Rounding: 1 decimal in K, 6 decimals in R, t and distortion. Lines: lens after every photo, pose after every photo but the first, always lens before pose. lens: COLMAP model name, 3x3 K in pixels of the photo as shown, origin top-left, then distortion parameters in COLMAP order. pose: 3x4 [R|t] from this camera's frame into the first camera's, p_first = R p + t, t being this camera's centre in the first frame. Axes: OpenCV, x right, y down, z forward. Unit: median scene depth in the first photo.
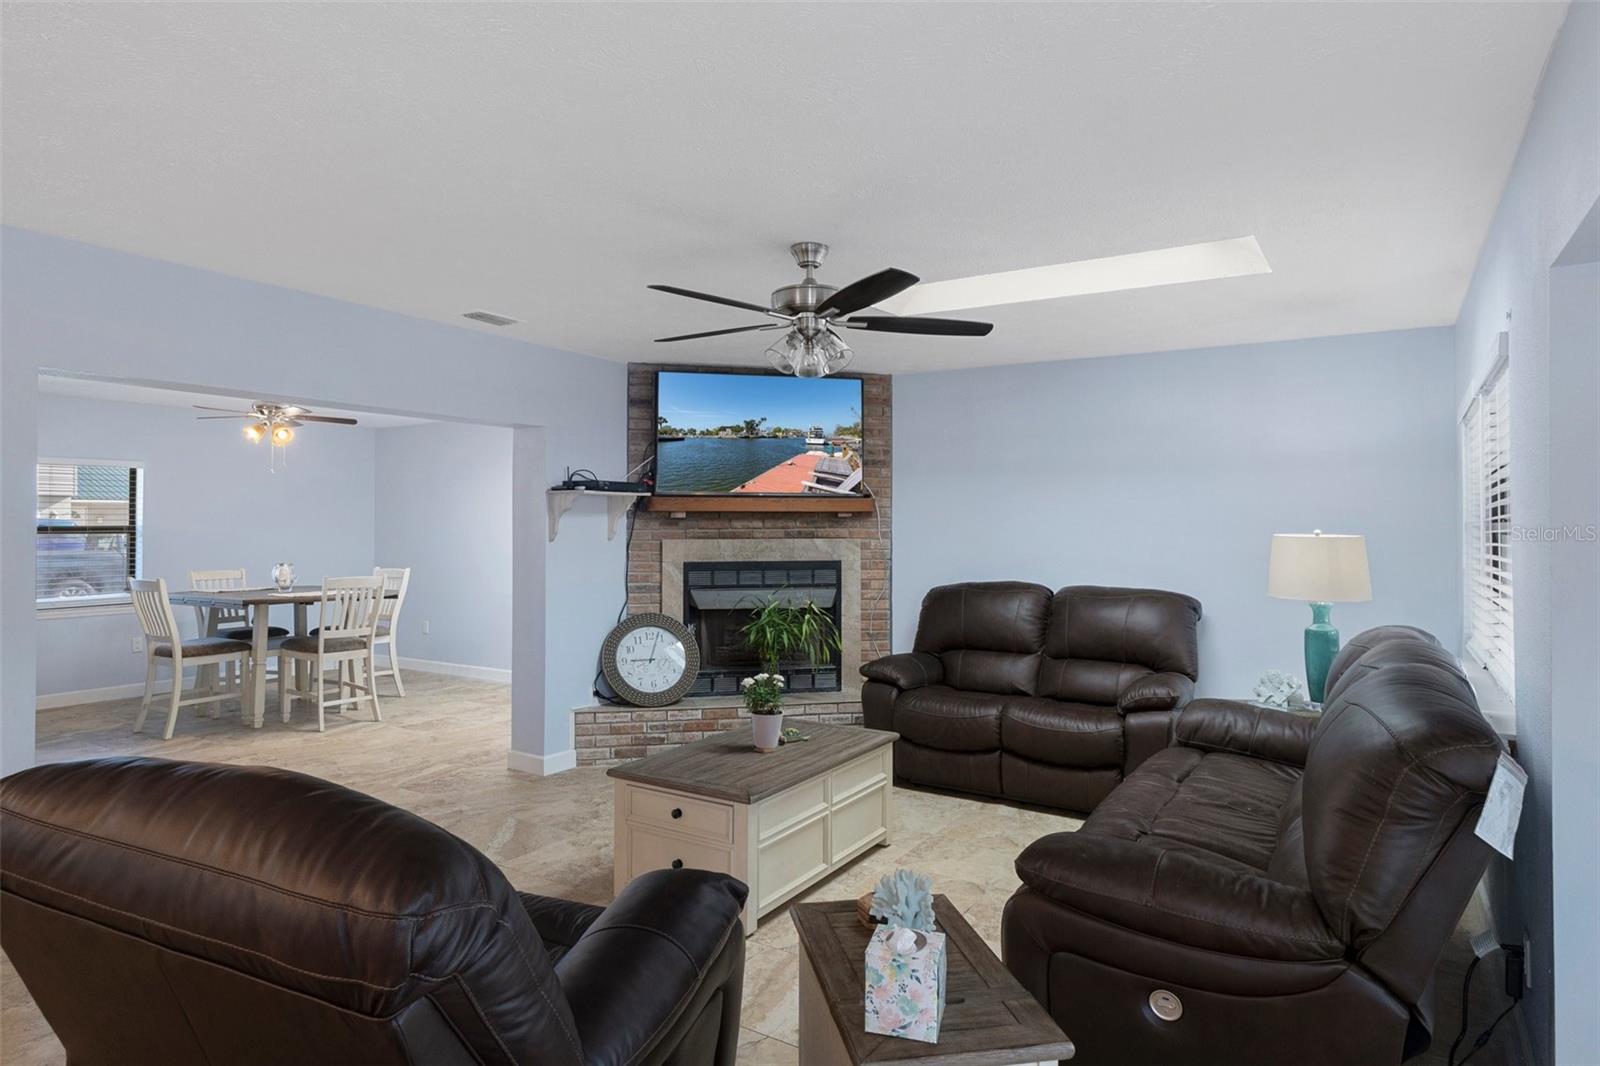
lens RADIAL K [[930.5, 0, 798.7], [0, 930.5, 518.3], [0, 0, 1]] dist [-0.001371, 0.000182]
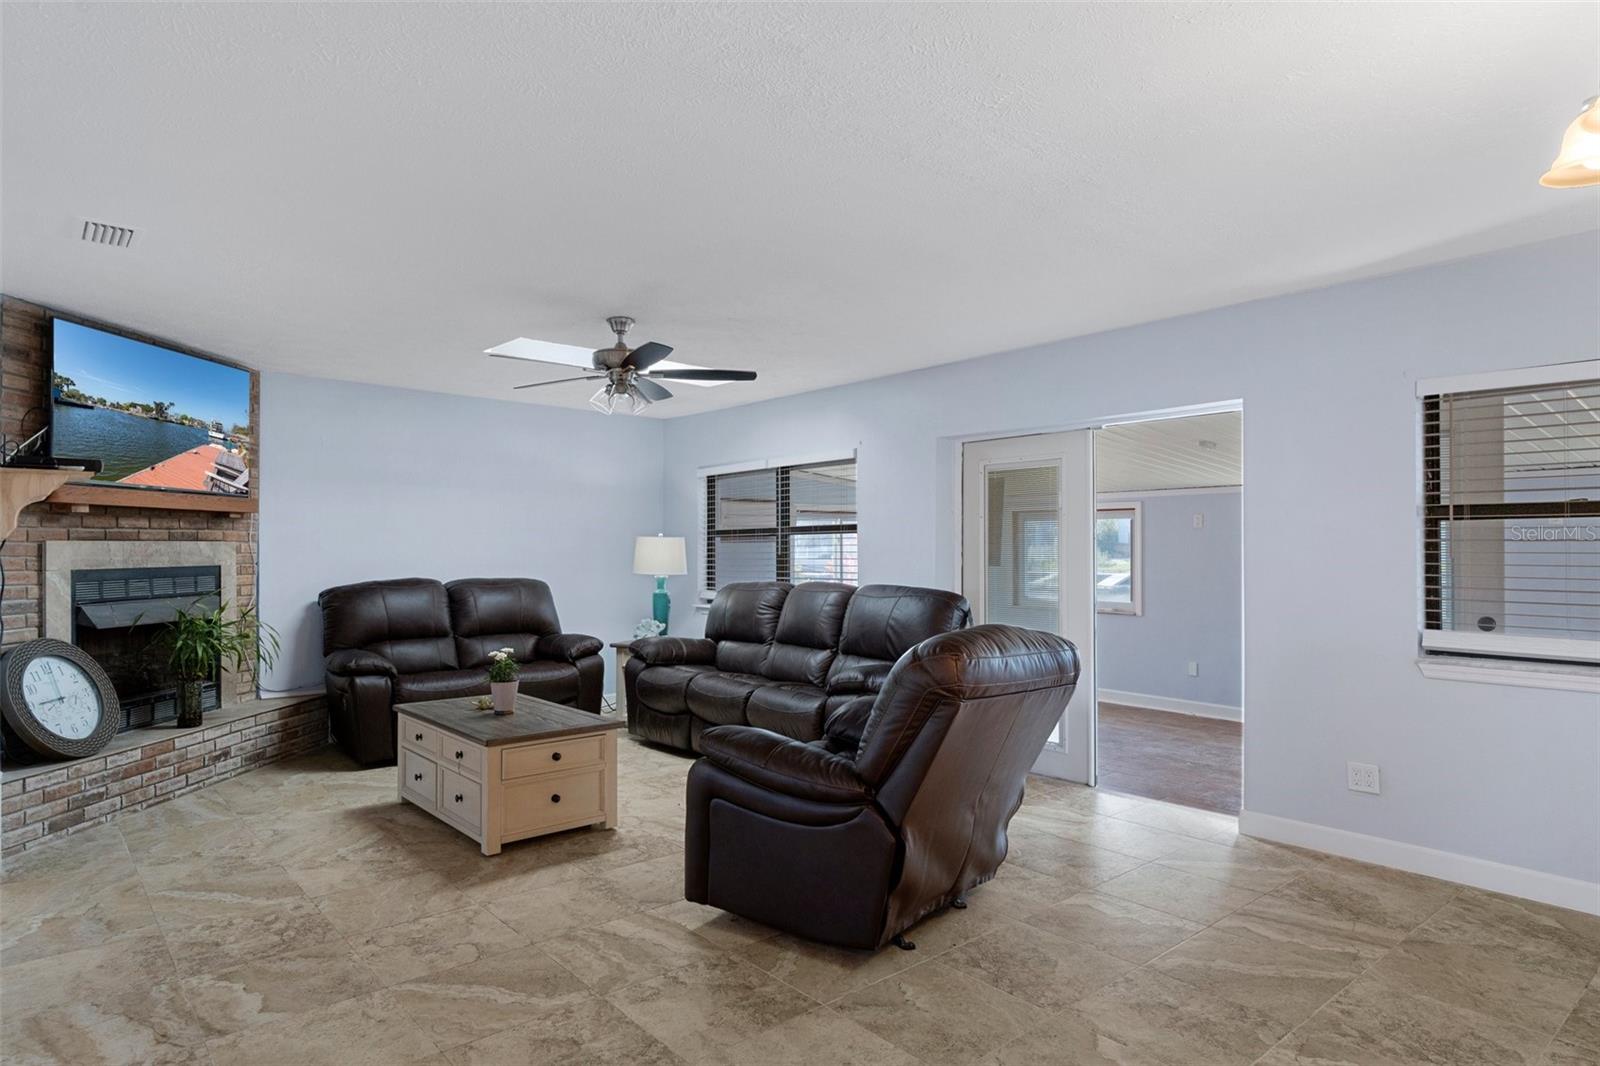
lens RADIAL K [[913.2, 0, 793.7], [0, 913.2, 539.8], [0, 0, 1]] dist [0.001768, 0.002472]
pose [[0.290957, 0.006272, 0.956716, -0.677038], [-0.004565, 0.999976, -0.005167, 0.023046], [-0.956725, -0.002864, 0.290979, 0.206820]]
